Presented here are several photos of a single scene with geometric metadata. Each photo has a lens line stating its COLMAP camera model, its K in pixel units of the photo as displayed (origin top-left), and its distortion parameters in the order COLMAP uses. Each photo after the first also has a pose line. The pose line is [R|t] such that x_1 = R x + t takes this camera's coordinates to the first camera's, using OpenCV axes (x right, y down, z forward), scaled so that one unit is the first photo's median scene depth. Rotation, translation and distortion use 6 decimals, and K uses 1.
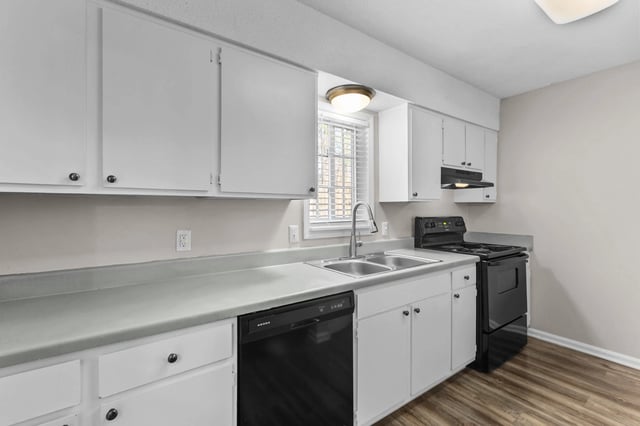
lens RADIAL K [[292.3, 0, 317.0], [0, 292.3, 204.6], [0, 0, 1]] dist [-0.000755, -0.000151]
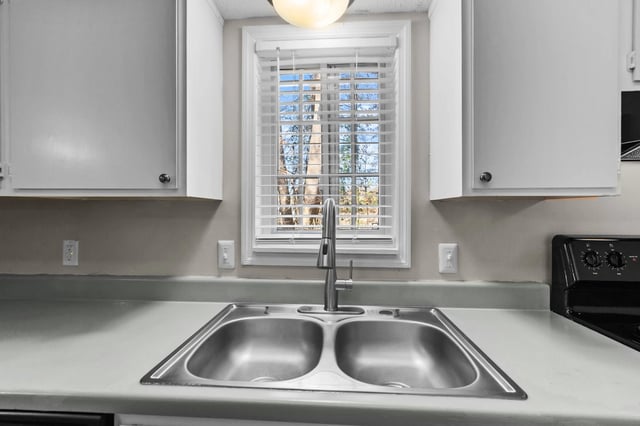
lens RADIAL K [[285.4, 0, 320.0], [0, 285.4, 213.0], [0, 0, 1]] dist [-0.001830, -0.000365]
pose [[0.776295, 0.003508, -0.630360, 0.404452], [0.004508, 0.999928, 0.011116, 0.005666], [0.630354, -0.011471, 0.776223, 0.586369]]
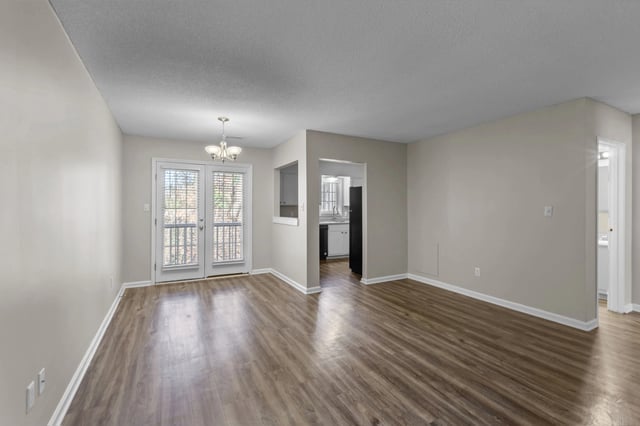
lens RADIAL K [[293.7, 0, 320.8], [0, 293.7, 200.5], [0, 0, 1]] dist [0.000996, 0.000331]
pose [[0.991992, 0.003466, -0.126254, 0.406241], [-0.004459, 0.999961, -0.007590, -0.045885], [0.126223, 0.008092, 0.991969, -2.466112]]
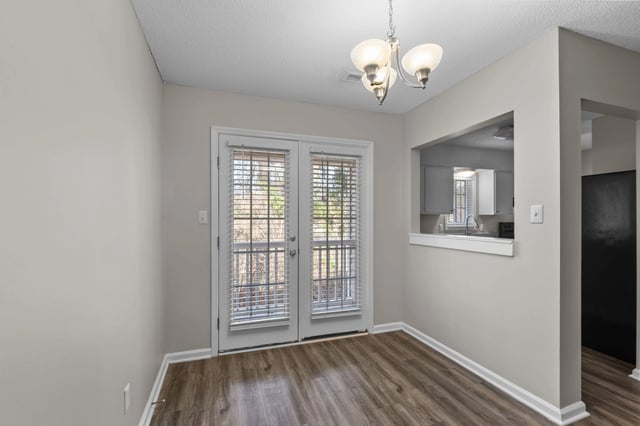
lens RADIAL K [[295.6, 0, 320.0], [0, 295.6, 213.0], [0, 0, 1]] dist [-0.000326, 0.000236]
pose [[0.959287, -0.001447, -0.282429, -0.319610], [0.000768, 0.999997, -0.002514, -0.019661], [0.282431, 0.002195, 0.959285, -1.531421]]
